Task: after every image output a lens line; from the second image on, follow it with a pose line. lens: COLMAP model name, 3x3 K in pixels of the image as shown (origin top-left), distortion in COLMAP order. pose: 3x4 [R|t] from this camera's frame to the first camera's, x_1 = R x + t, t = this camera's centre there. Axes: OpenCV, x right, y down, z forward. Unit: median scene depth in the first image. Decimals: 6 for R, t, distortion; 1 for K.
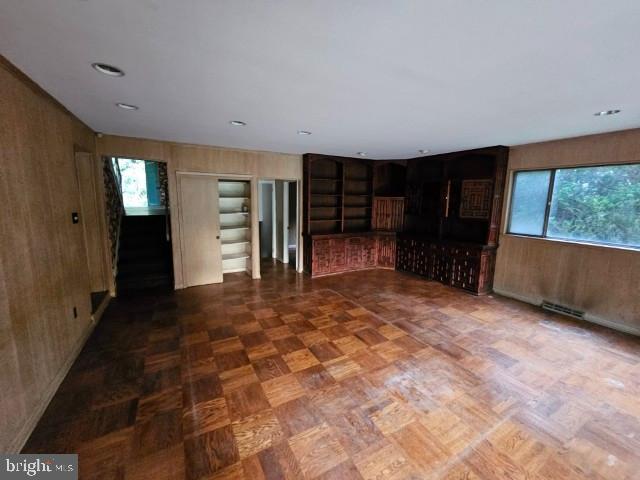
lens RADIAL K [[270.9, 0, 320.3], [0, 270.9, 238.6], [0, 0, 1]] dist [-0.000584, -0.000245]
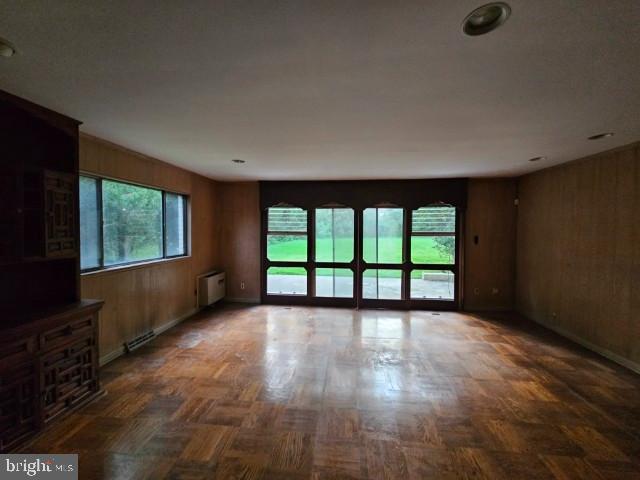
lens RADIAL K [[270.9, 0, 320.3], [0, 270.9, 238.3], [0, 0, 1]] dist [-0.000584, -0.000245]
pose [[-0.823257, -0.036897, 0.566468, -0.098198], [0.071217, 0.983288, 0.167548, -0.192461], [-0.563184, 0.178277, -0.806871, 1.425496]]
